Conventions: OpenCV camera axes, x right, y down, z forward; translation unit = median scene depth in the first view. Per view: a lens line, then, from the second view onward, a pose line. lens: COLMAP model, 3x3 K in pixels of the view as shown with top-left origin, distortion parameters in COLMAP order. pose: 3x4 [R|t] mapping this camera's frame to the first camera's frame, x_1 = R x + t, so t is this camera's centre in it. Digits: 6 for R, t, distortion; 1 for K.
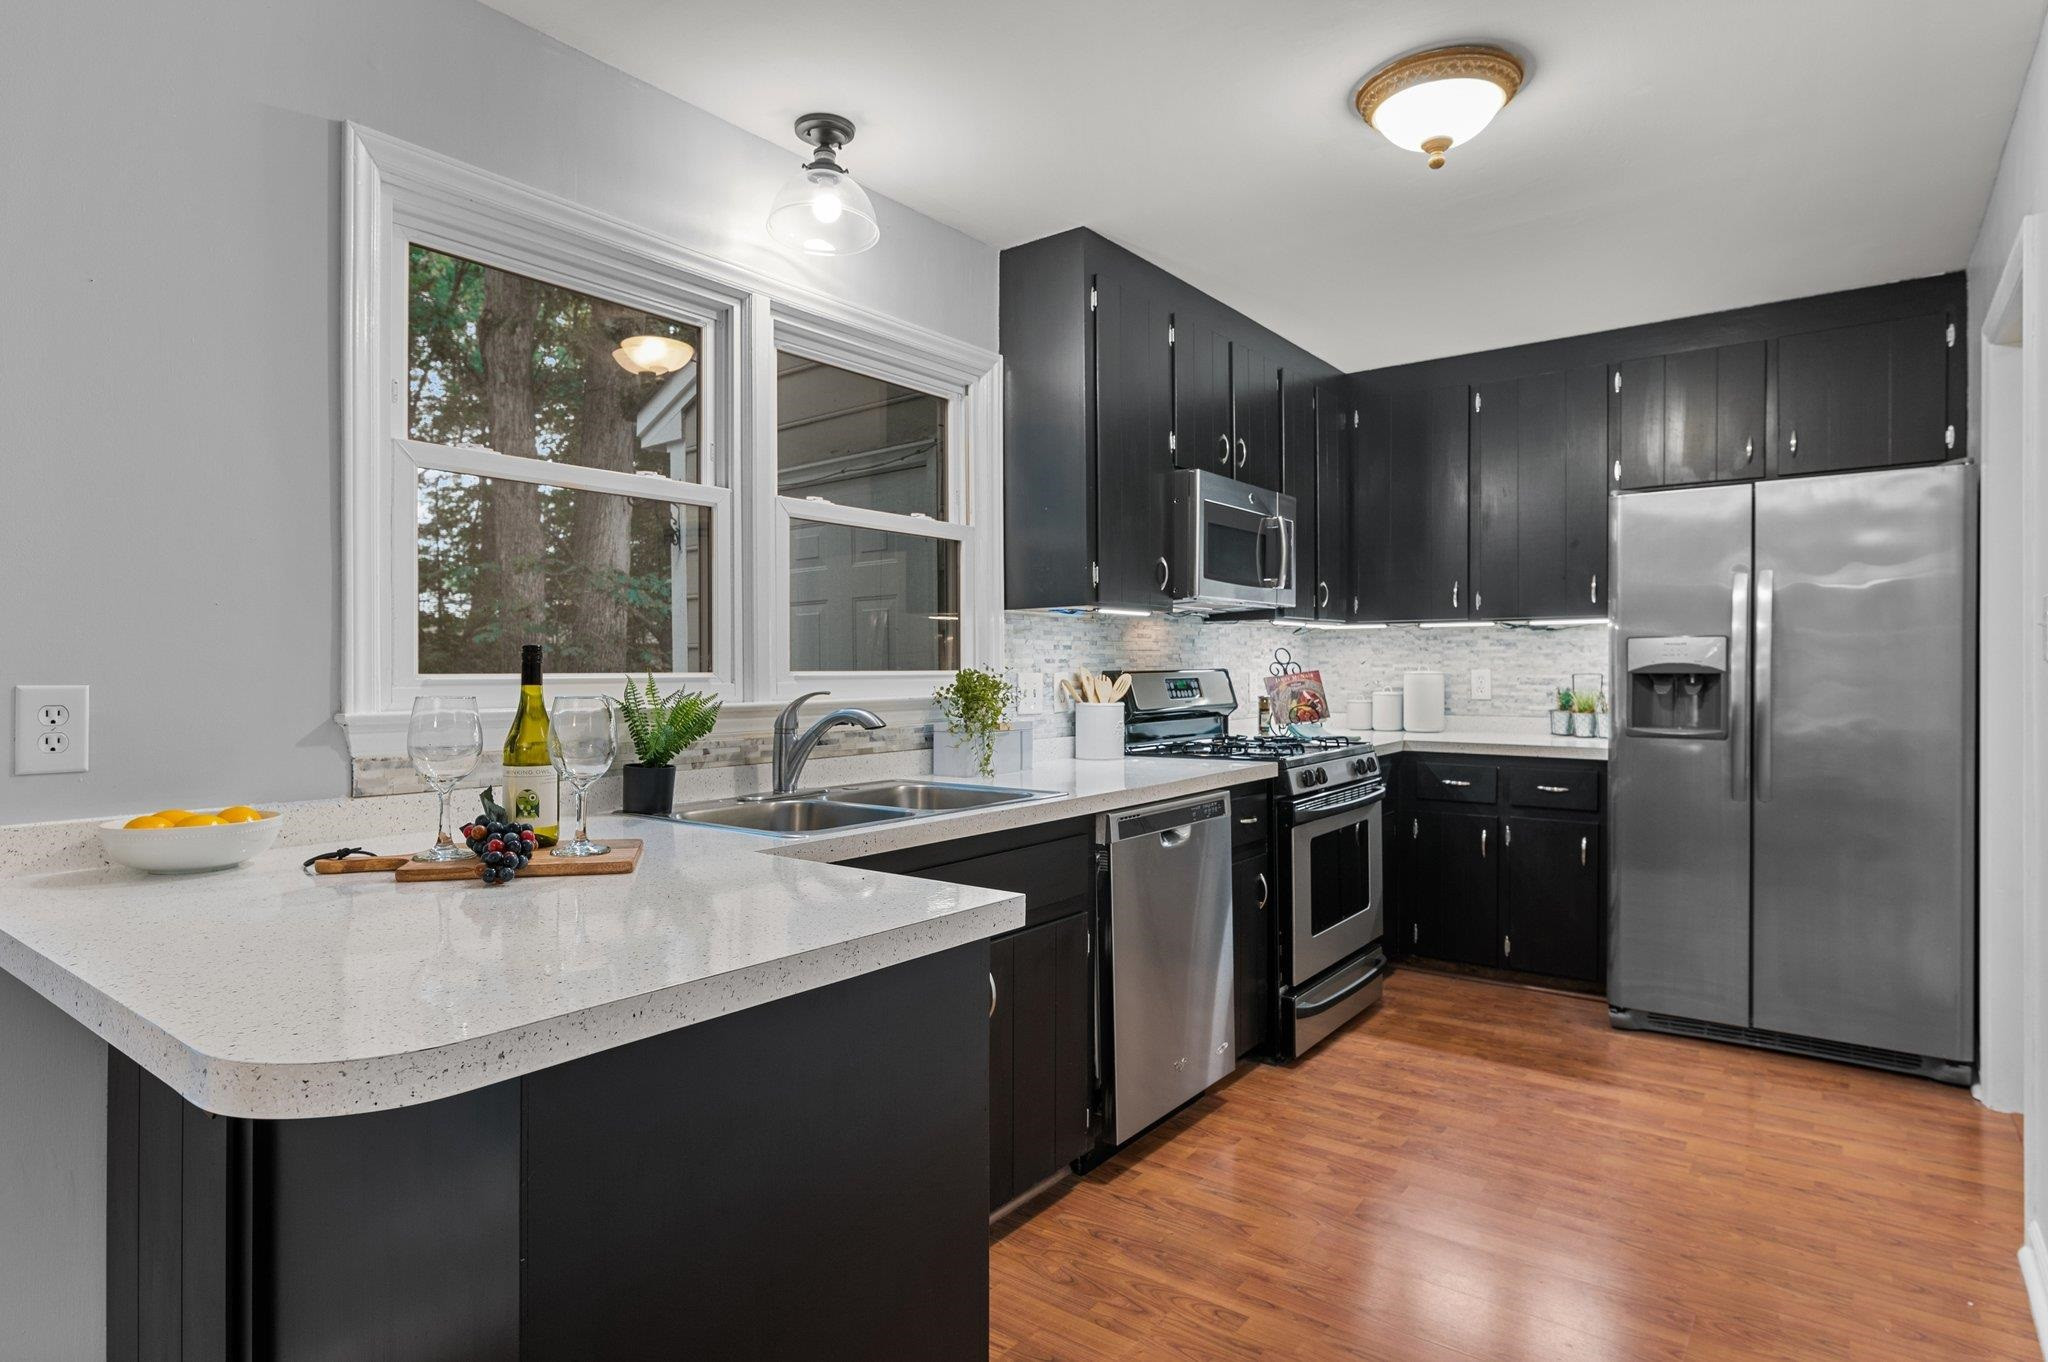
lens RADIAL K [[1089.4, 0, 1027.9], [0, 1089.4, 645.6], [0, 0, 1]] dist [-0.036733, -0.000503]
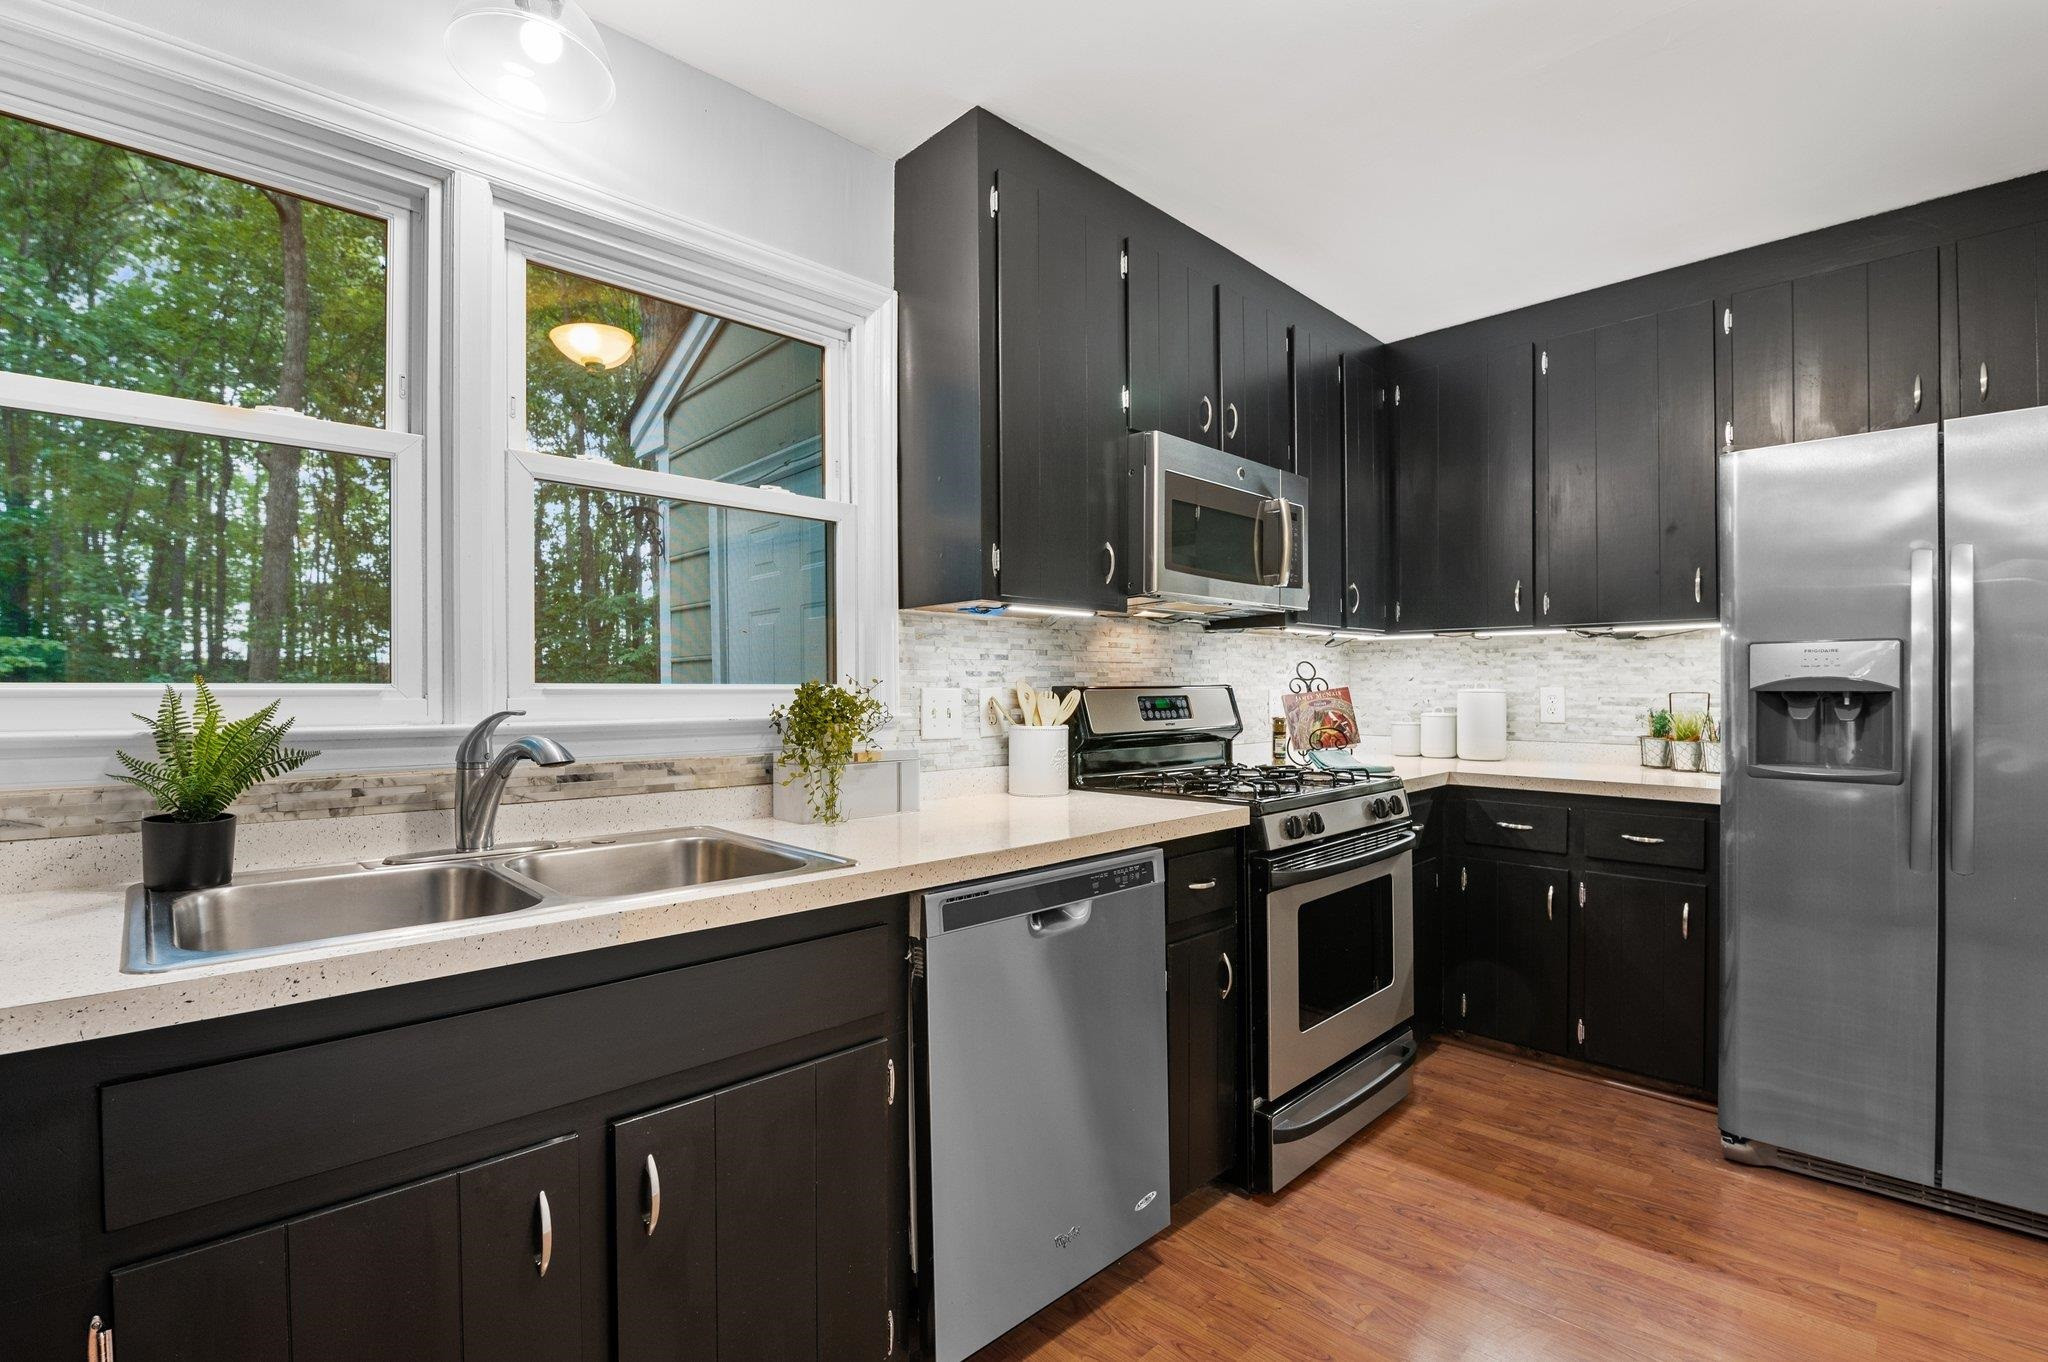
lens RADIAL K [[917.6, 0, 1030.2], [0, 917.6, 674.7], [0, 0, 1]] dist [-0.025870, 0.001302]
pose [[0.989418, 0.001087, -0.145088, 0.157038], [-0.000132, 0.999978, 0.006586, 0.010137], [0.145092, -0.006497, 0.989397, 0.316366]]
